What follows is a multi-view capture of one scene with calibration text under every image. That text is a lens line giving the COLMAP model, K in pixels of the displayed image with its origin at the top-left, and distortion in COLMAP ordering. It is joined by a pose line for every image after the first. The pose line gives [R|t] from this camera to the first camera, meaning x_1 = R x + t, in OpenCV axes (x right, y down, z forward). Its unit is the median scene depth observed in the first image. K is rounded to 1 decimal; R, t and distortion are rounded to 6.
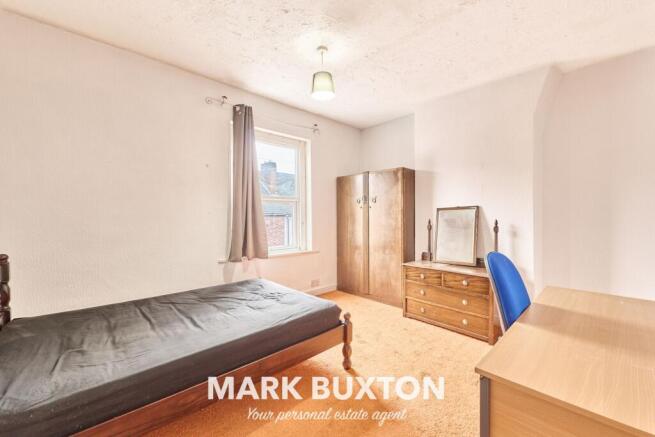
lens RADIAL K [[270.7, 0, 327.5], [0, 270.7, 218.5], [0, 0, 1]] dist [-0.000043, 0.000027]
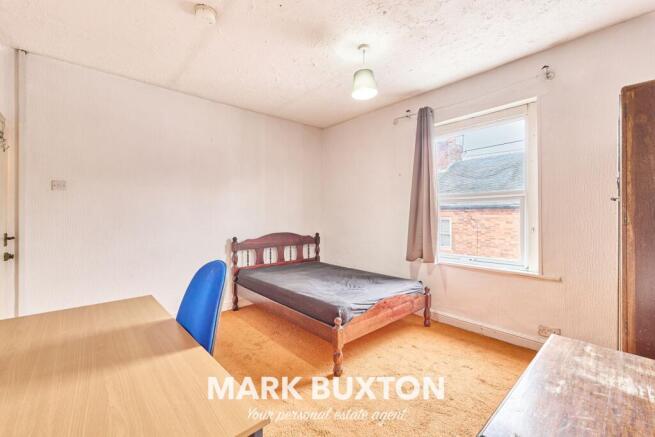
lens RADIAL K [[270.7, 0, 327.5], [0, 270.7, 218.5], [0, 0, 1]] dist [-0.000043, 0.000027]
pose [[-0.012605, 0.005057, -0.999908, 0.733424], [-0.013784, 0.999891, 0.005231, -0.006788], [0.999826, 0.013849, -0.012534, 0.678383]]
